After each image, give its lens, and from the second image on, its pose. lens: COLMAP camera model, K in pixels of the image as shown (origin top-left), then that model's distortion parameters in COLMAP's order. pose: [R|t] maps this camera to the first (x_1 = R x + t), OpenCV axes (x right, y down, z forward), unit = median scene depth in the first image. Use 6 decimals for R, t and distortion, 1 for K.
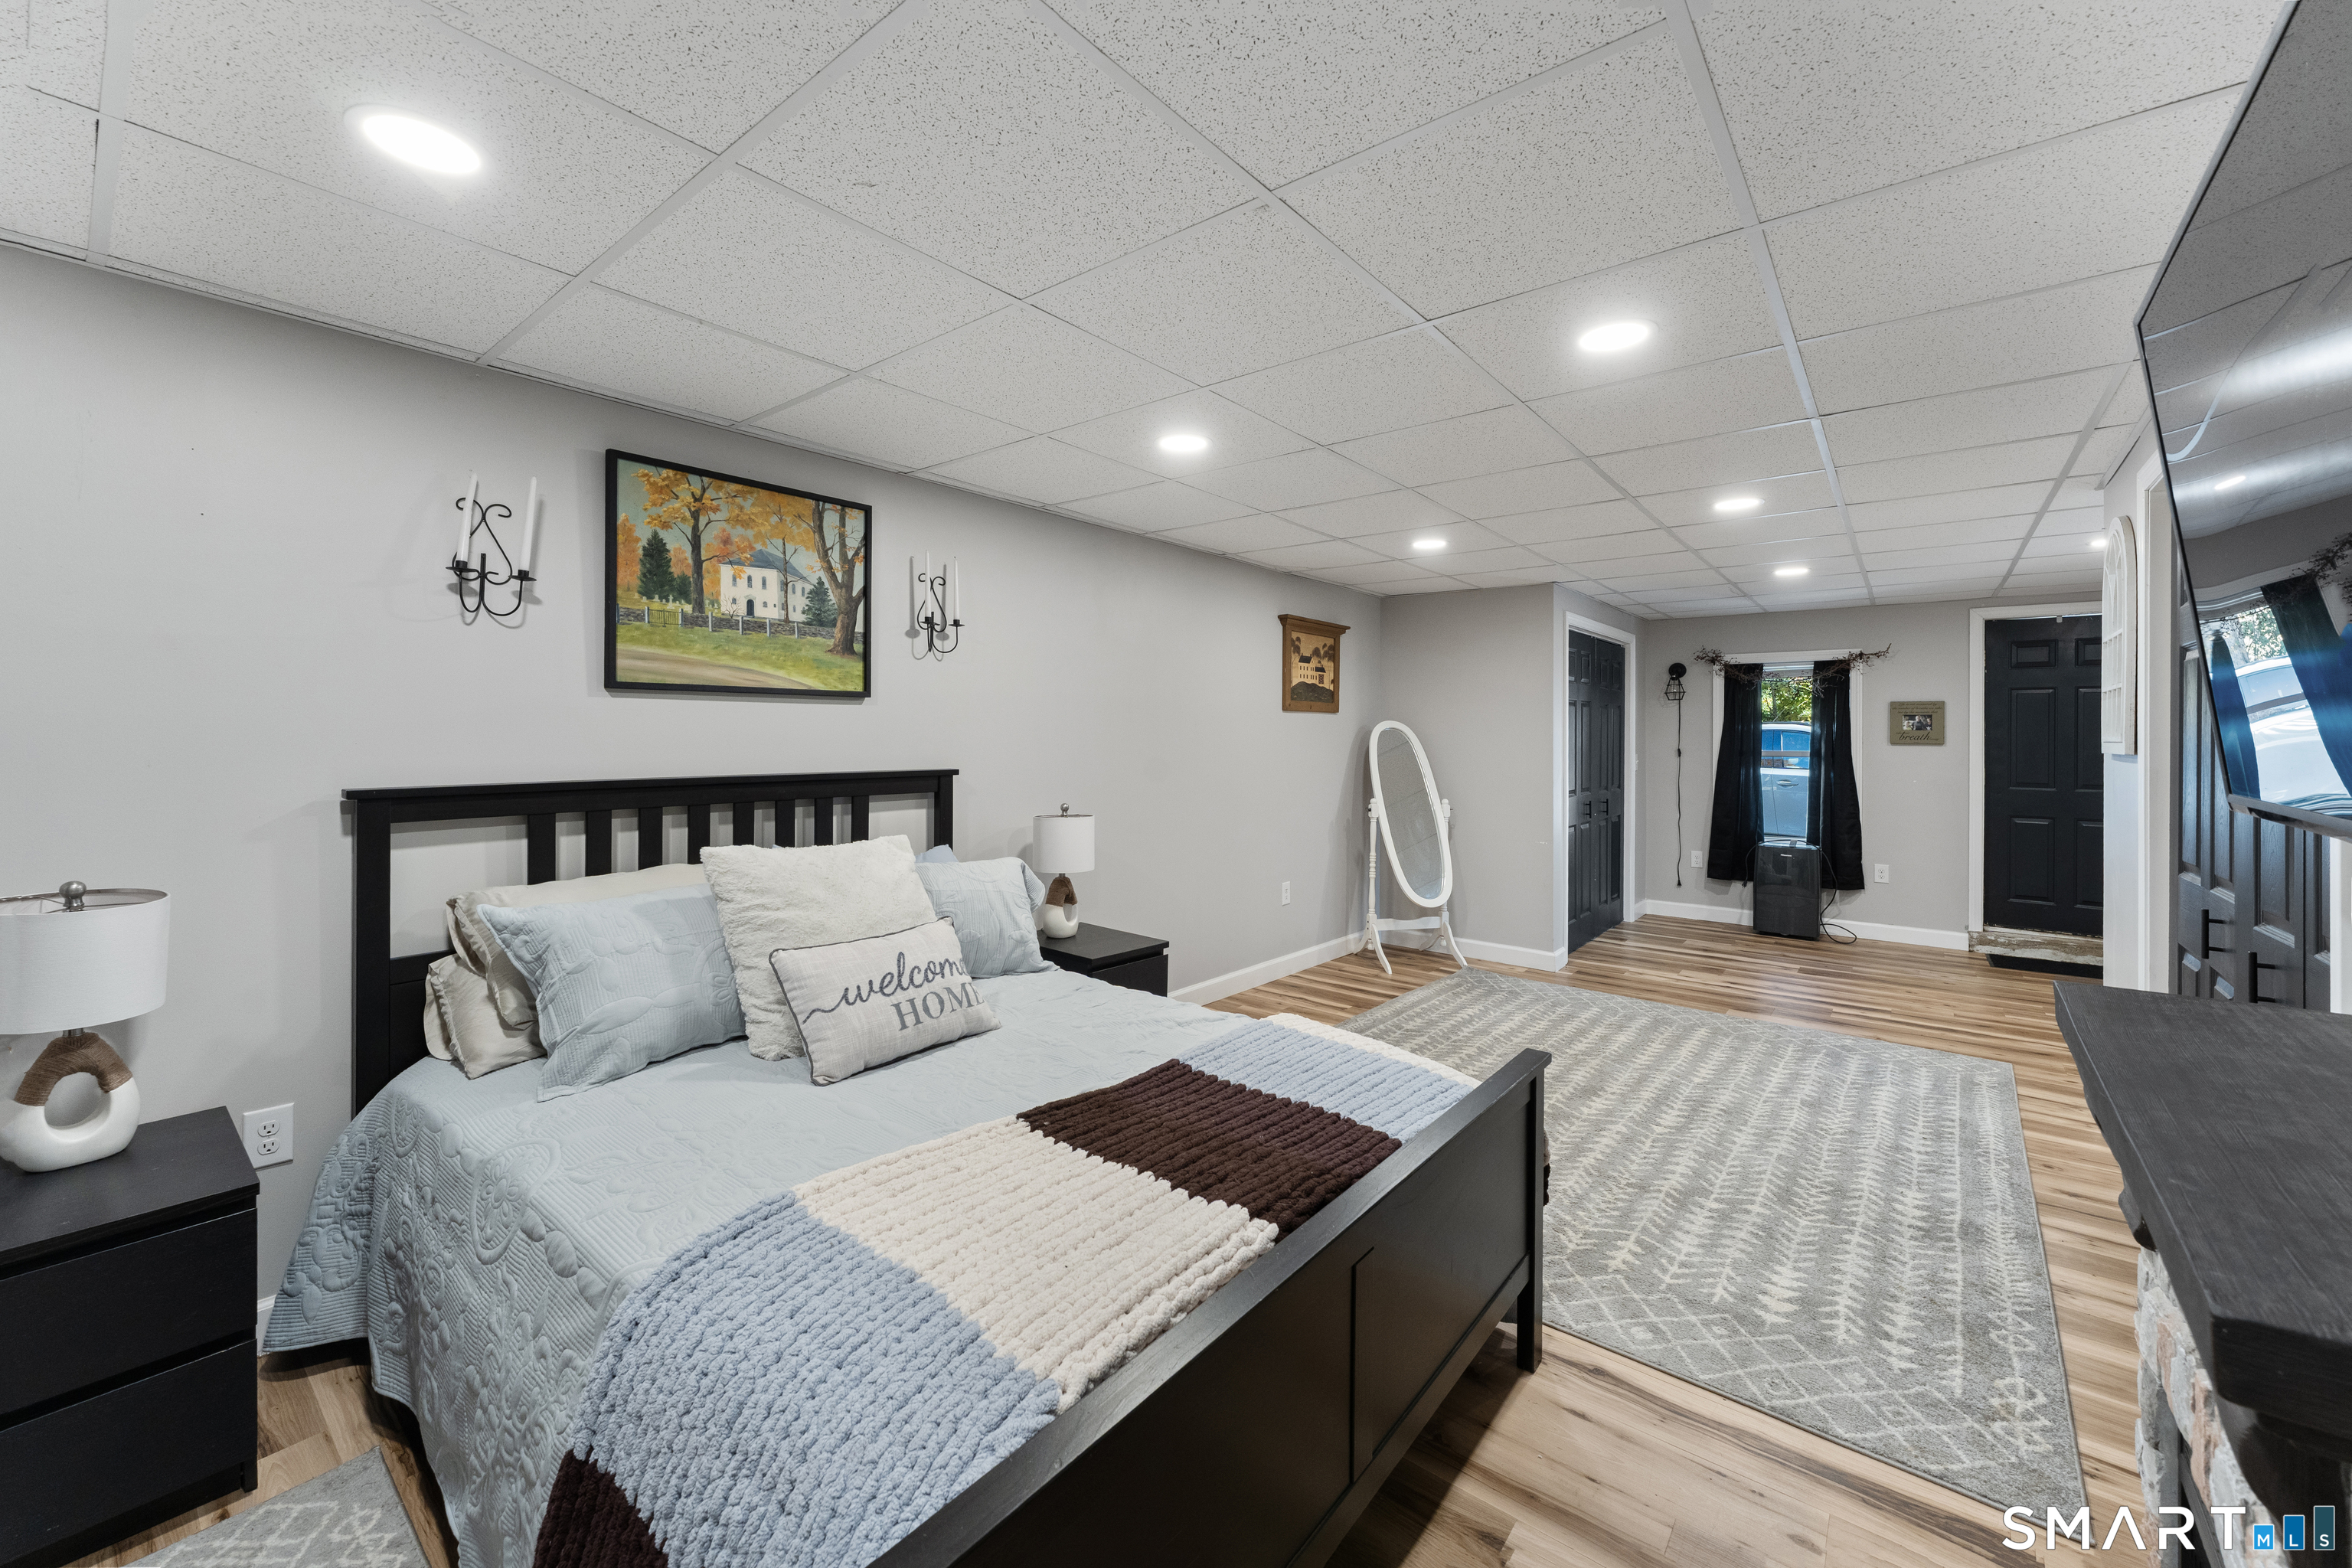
lens RADIAL K [[952.7, 0, 1175.4], [0, 952.7, 753.7], [0, 0, 1]] dist [-0.000048, -0.000020]
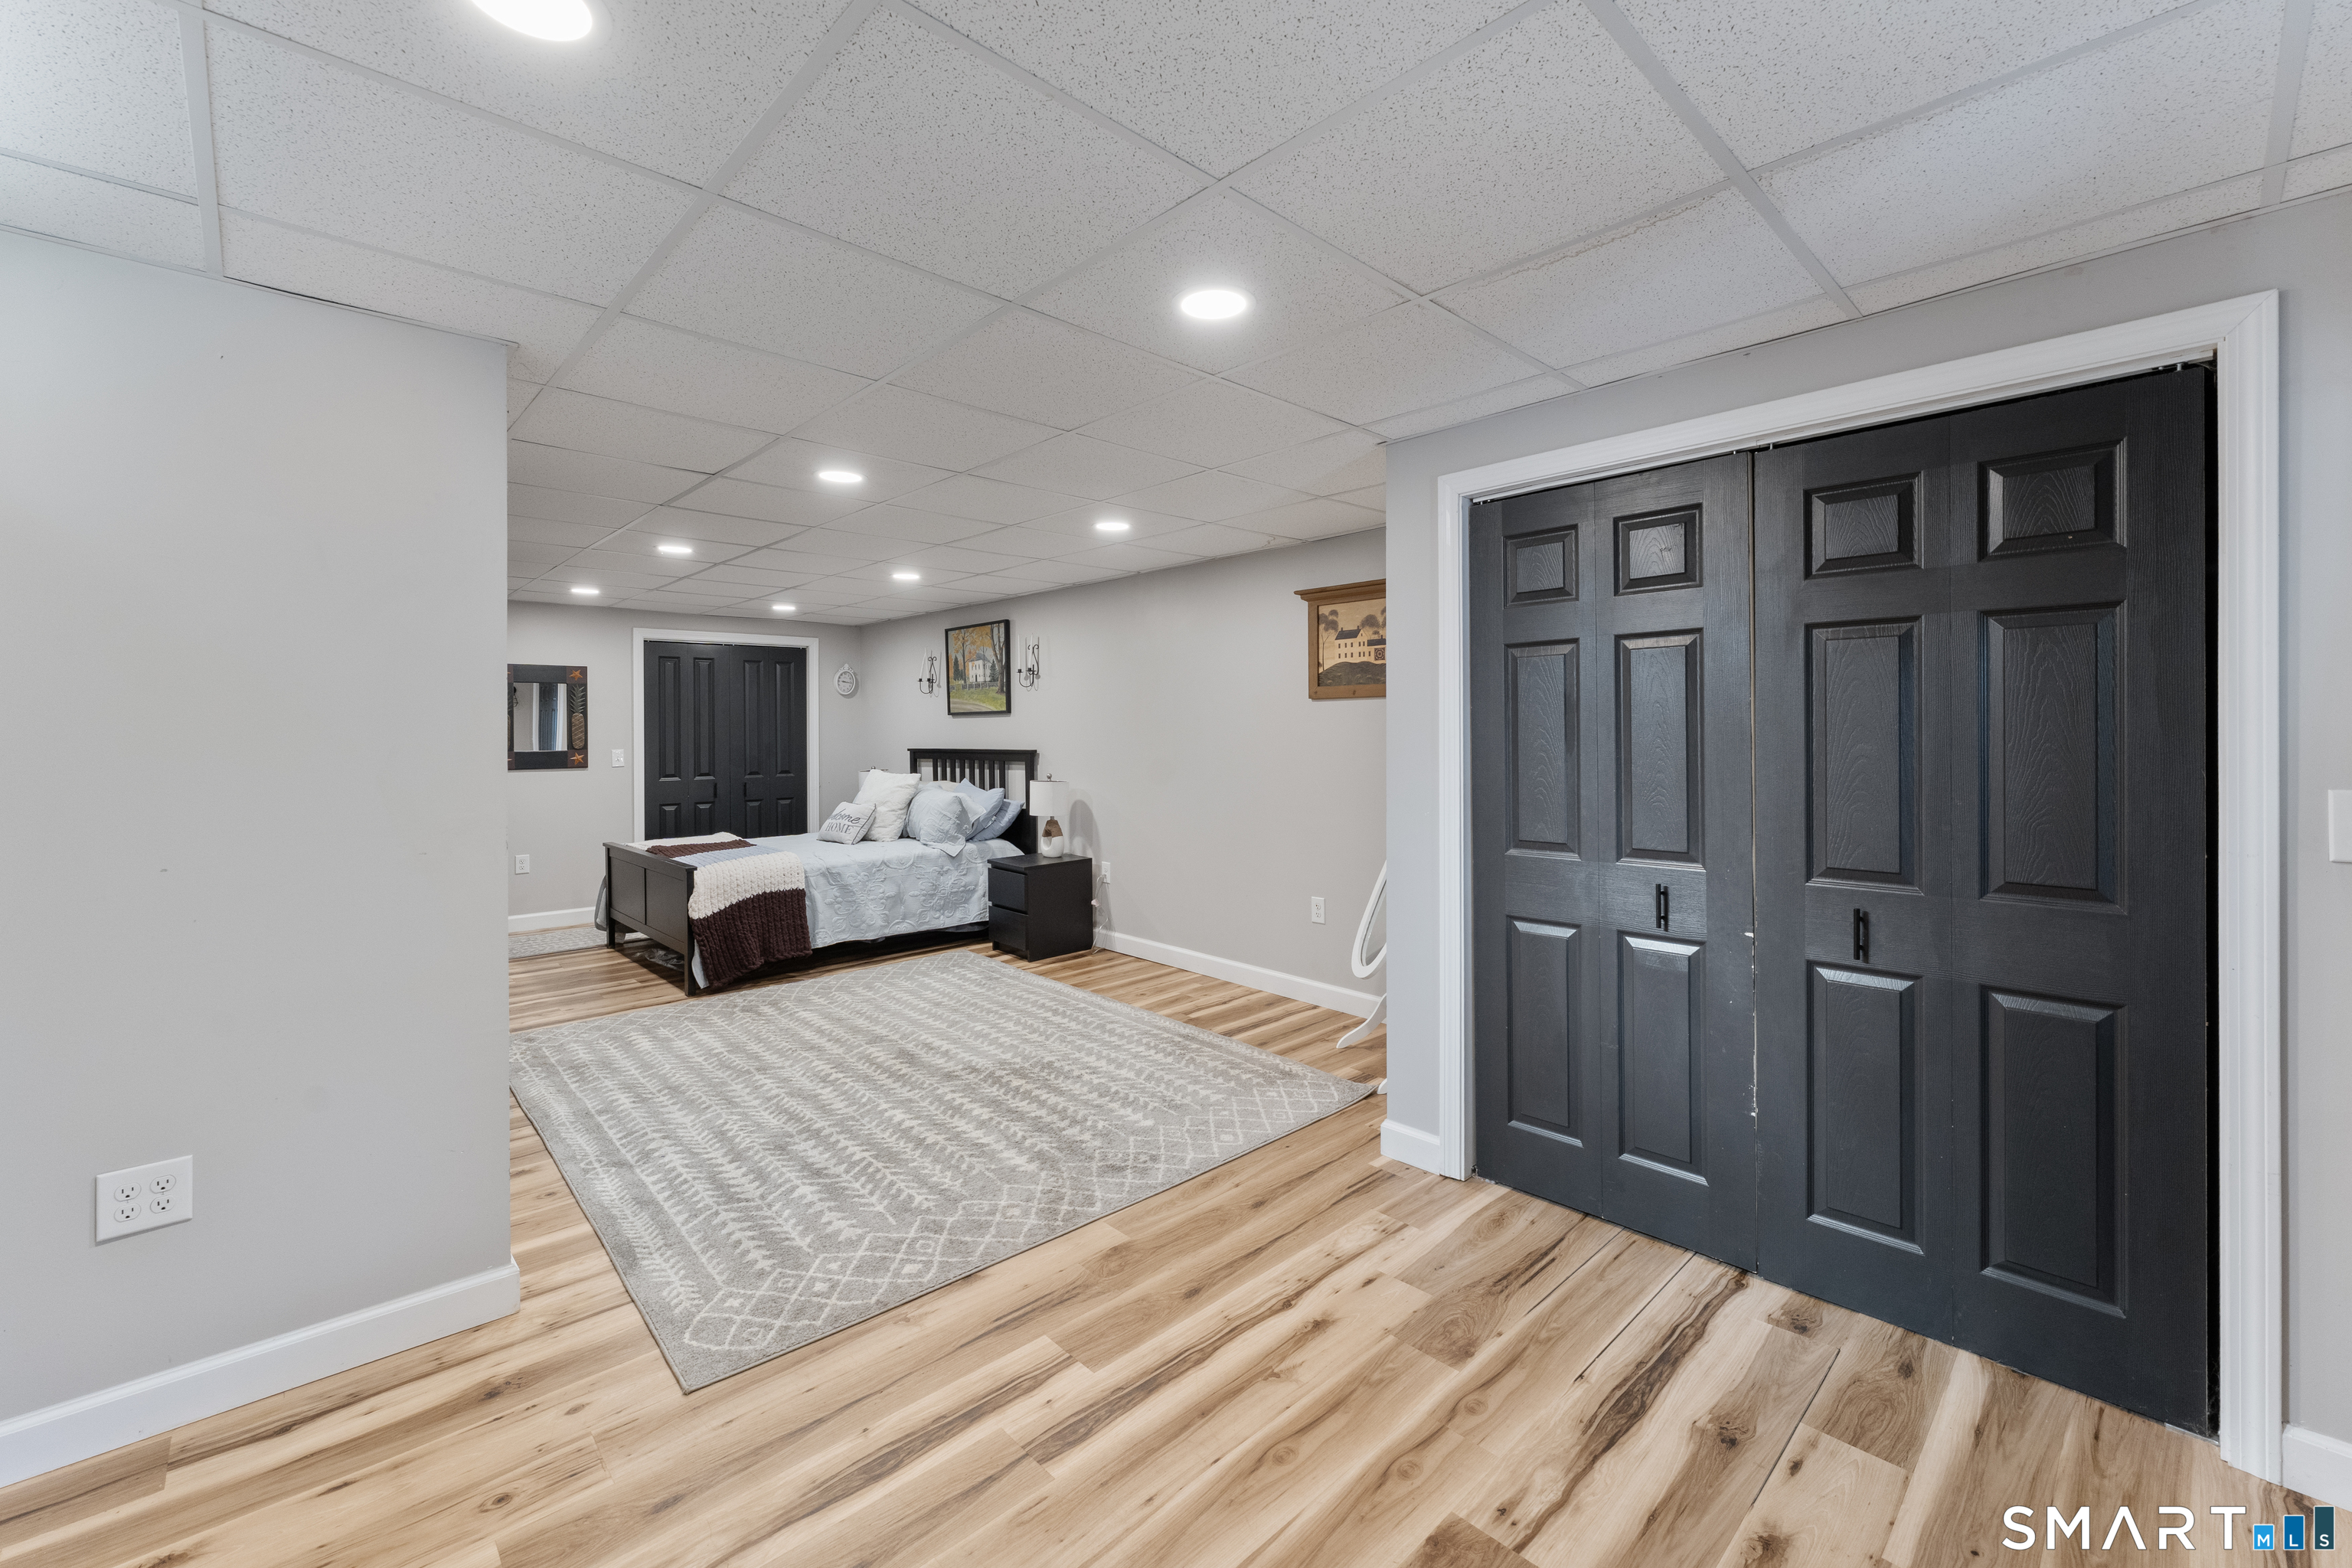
lens RADIAL K [[952.7, 0, 1175.4], [0, 952.7, 753.7], [0, 0, 1]] dist [-0.000048, -0.000020]
pose [[-0.143058, 0.005537, -0.989699, 1.567314], [-0.025513, 0.999631, 0.009280, -0.000169], [0.989385, 0.026578, -0.142864, 1.572355]]
